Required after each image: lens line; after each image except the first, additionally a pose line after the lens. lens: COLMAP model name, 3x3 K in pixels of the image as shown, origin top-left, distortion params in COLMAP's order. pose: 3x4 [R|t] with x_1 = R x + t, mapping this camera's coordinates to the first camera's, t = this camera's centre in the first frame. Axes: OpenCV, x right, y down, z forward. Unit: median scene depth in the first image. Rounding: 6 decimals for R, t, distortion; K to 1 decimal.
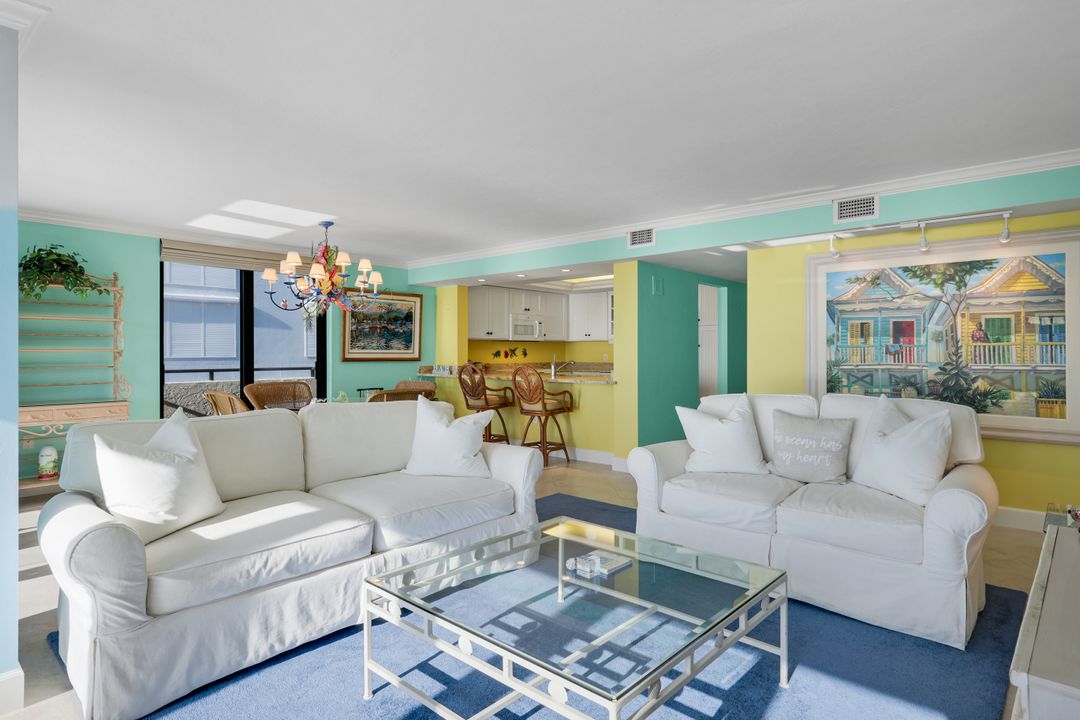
lens RADIAL K [[592.8, 0, 534.9], [0, 592.8, 352.3], [0, 0, 1]] dist [-0.000650, -0.000176]
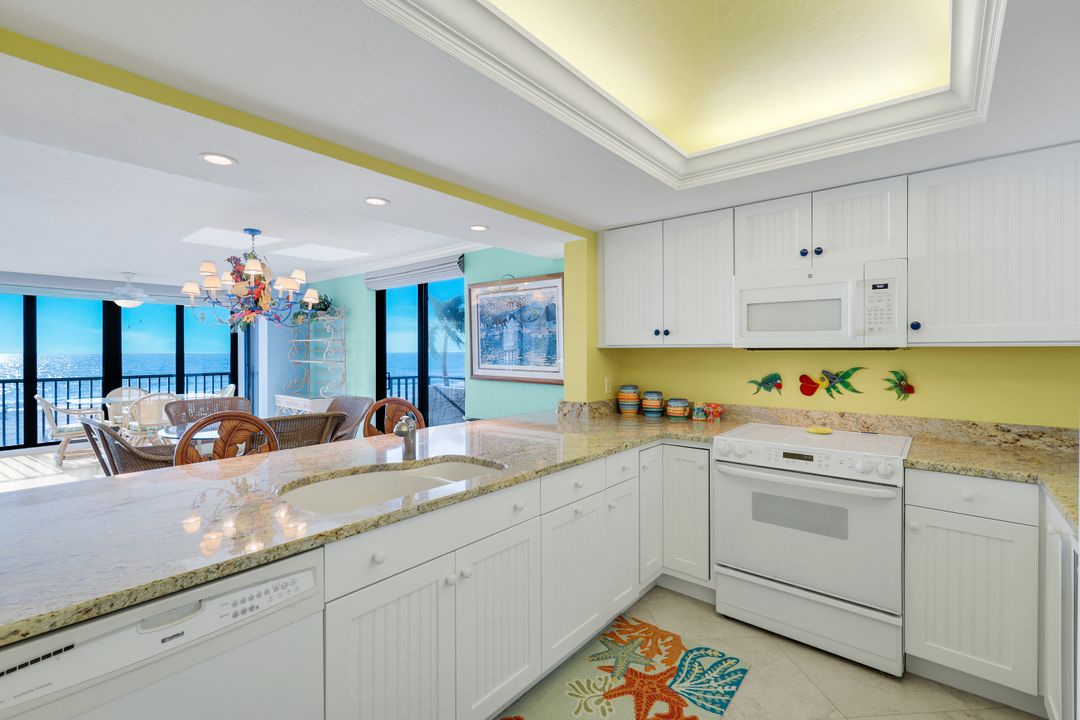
lens RADIAL K [[474.2, 0, 538.7], [0, 474.2, 354.9], [0, 0, 1]] dist [0.002177, 0.000307]
pose [[0.034172, 0.008465, -0.999380, 0.282551], [-0.003051, 0.999960, 0.008365, -0.020278], [0.999411, 0.002763, 0.034197, 0.981614]]
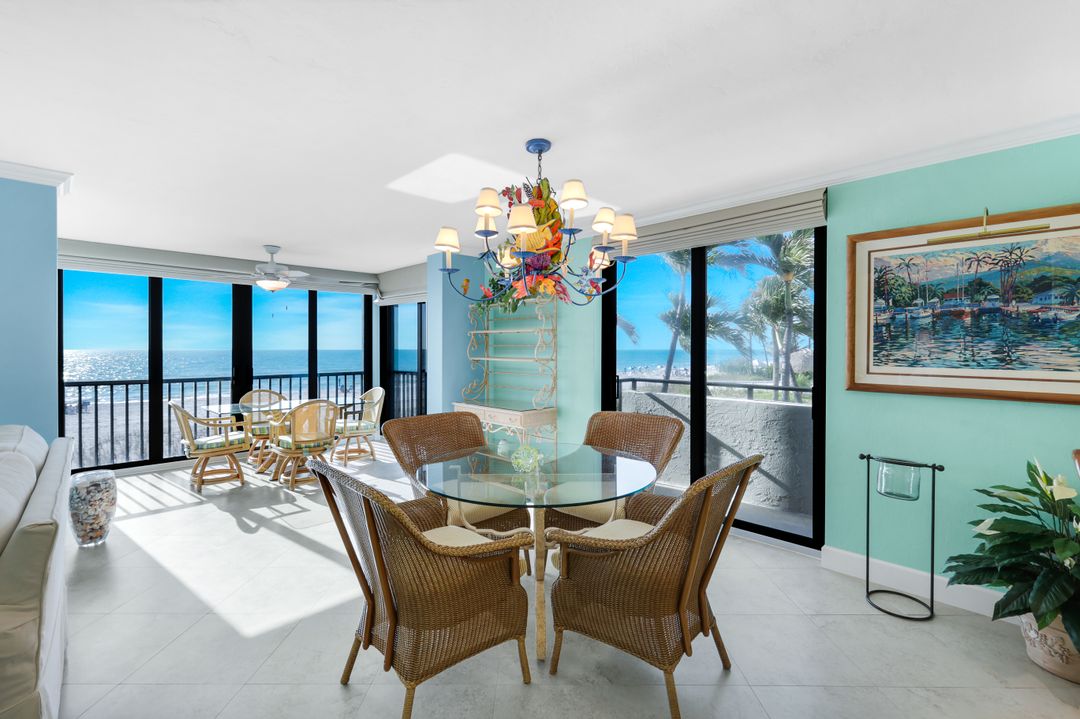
lens RADIAL K [[471.3, 0, 537.6], [0, 471.3, 353.9], [0, 0, 1]] dist [0.003173, 0.000067]
pose [[-0.054718, 0.013314, -0.998413, 0.067081], [-0.004124, 0.999900, 0.013560, -0.016690], [0.998493, 0.004859, -0.054658, 0.705700]]
